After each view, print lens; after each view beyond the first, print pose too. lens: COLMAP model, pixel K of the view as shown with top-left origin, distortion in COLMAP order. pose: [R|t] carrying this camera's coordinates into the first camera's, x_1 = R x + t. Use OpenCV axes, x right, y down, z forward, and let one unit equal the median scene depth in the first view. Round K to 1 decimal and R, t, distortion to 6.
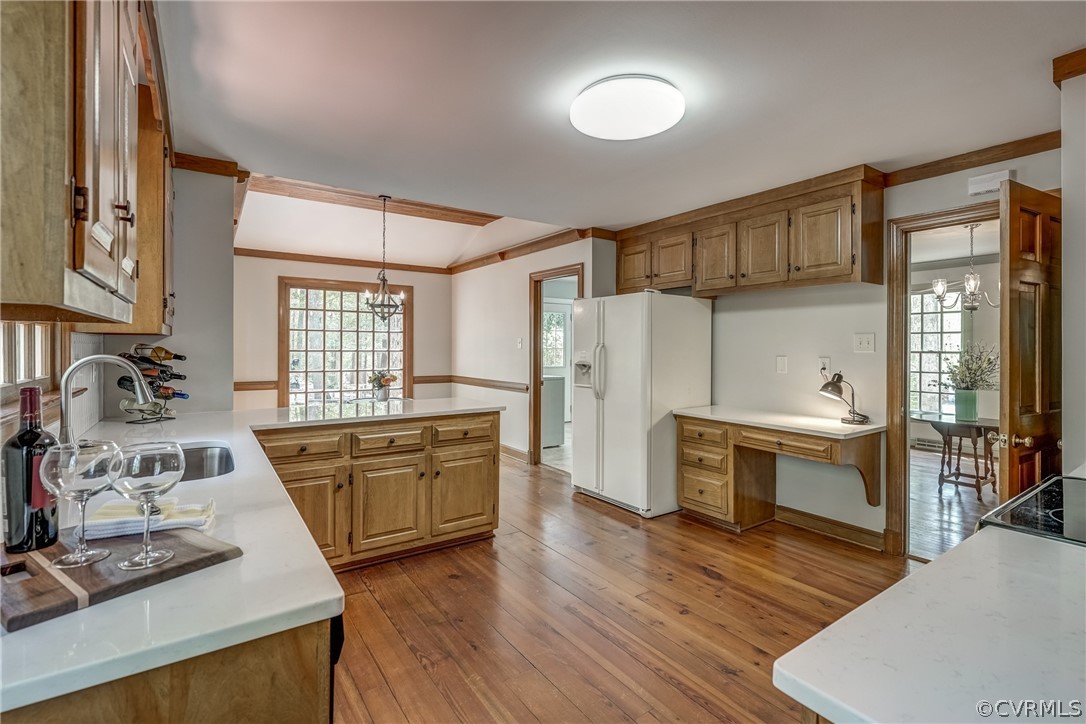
lens RADIAL K [[490.6, 0, 540.0], [0, 490.6, 352.2], [0, 0, 1]] dist [-0.004588, 0.001825]
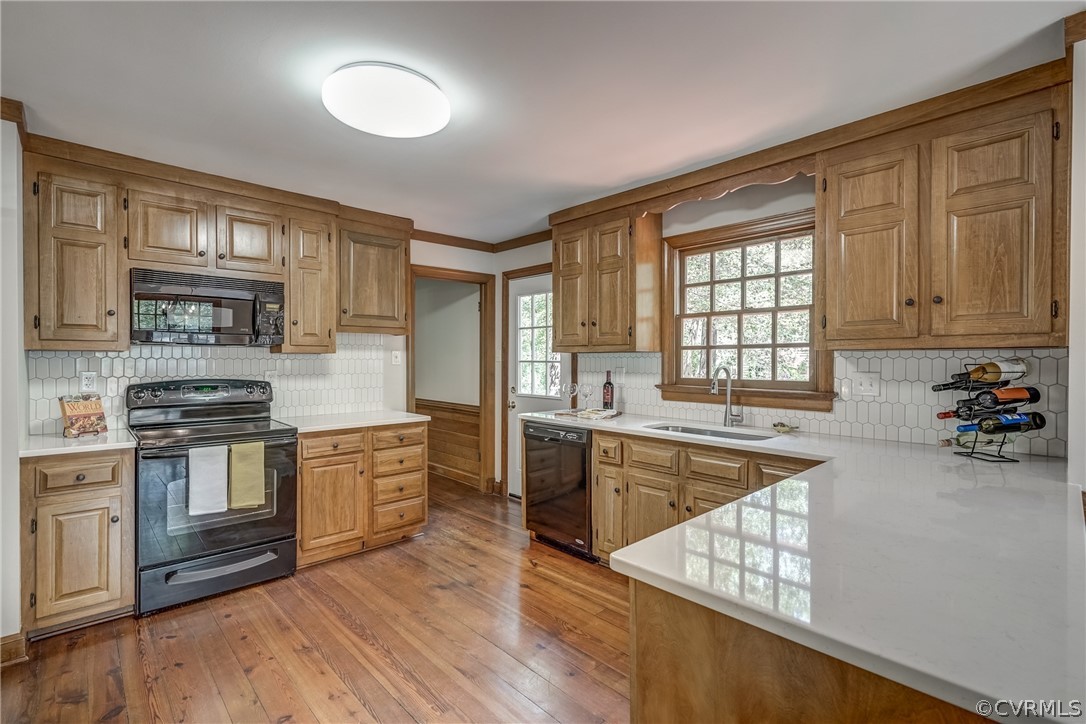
lens RADIAL K [[490.6, 0, 546.8], [0, 490.6, 363.0], [0, 0, 1]] dist [-0.004588, 0.001825]
pose [[-0.985030, -0.009662, -0.172113, 0.029047], [-0.012311, 0.999821, 0.014335, -0.013221], [0.171943, 0.016240, -0.984973, 1.398866]]
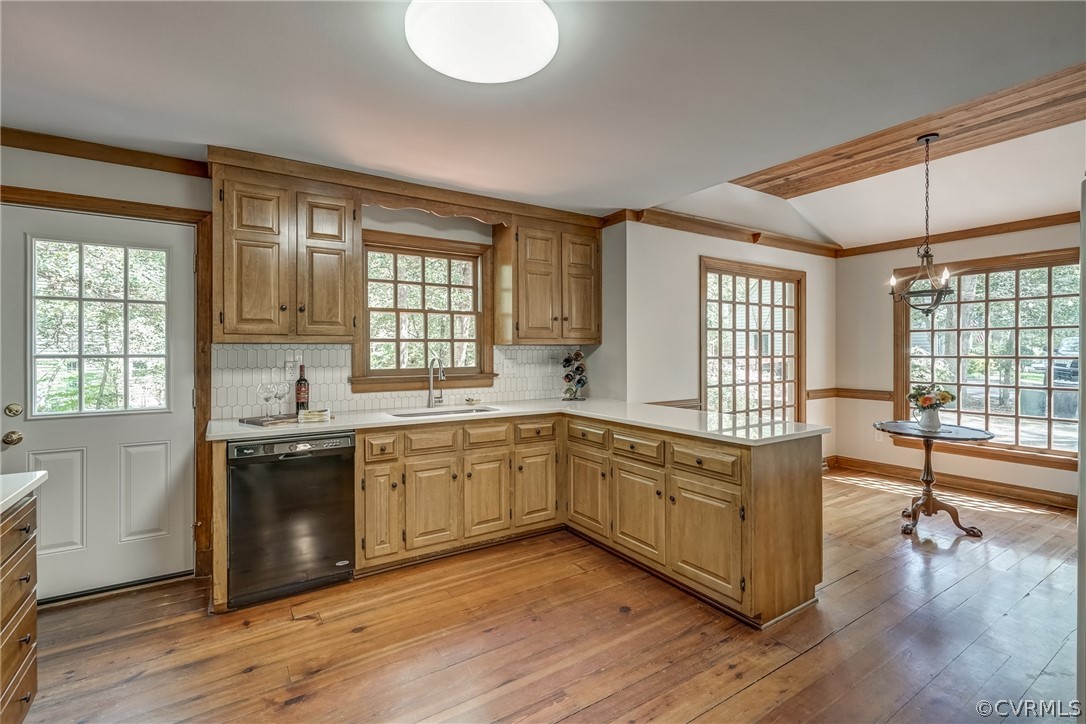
lens RADIAL K [[490.6, 0, 539.1], [0, 490.6, 352.0], [0, 0, 1]] dist [-0.004588, 0.001825]
pose [[-0.017832, -0.006980, -0.999817, 0.655737], [-0.005549, 0.999961, -0.006882, -0.002524], [0.999826, 0.005425, -0.017870, 0.780106]]
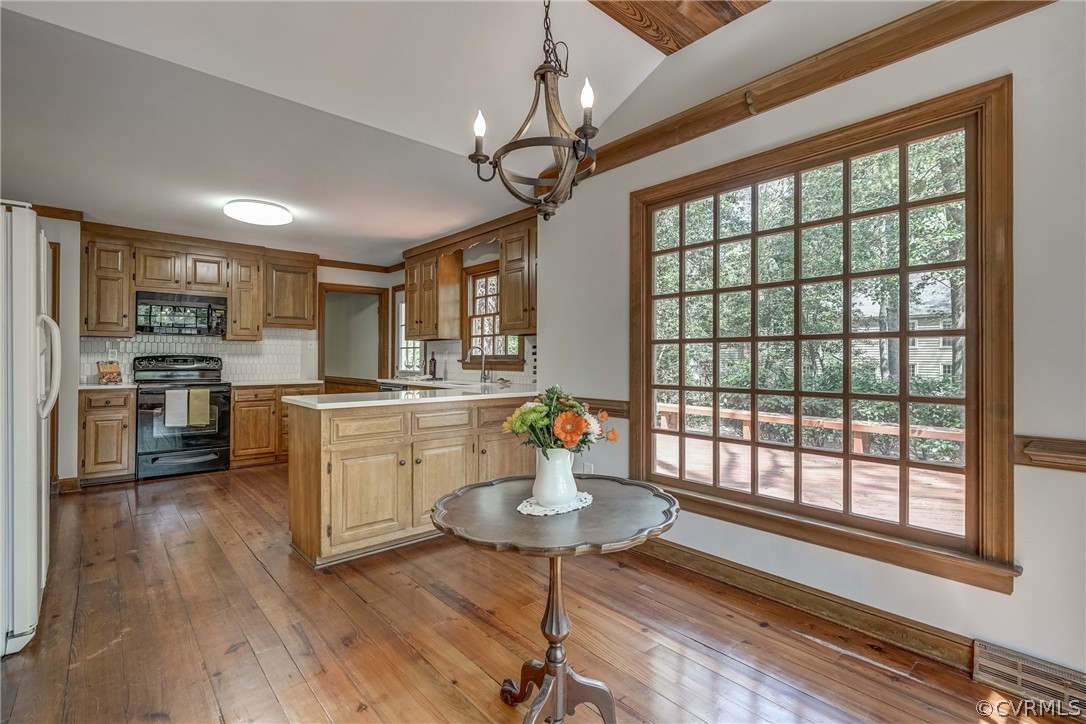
lens RADIAL K [[490.6, 0, 542.9], [0, 490.6, 355.5], [0, 0, 1]] dist [-0.004588, 0.001825]
pose [[-0.989475, -0.012335, -0.144176, -0.454189], [-0.012272, 0.999924, -0.001332, 0.032064], [0.144181, 0.000451, -0.989551, 2.148774]]
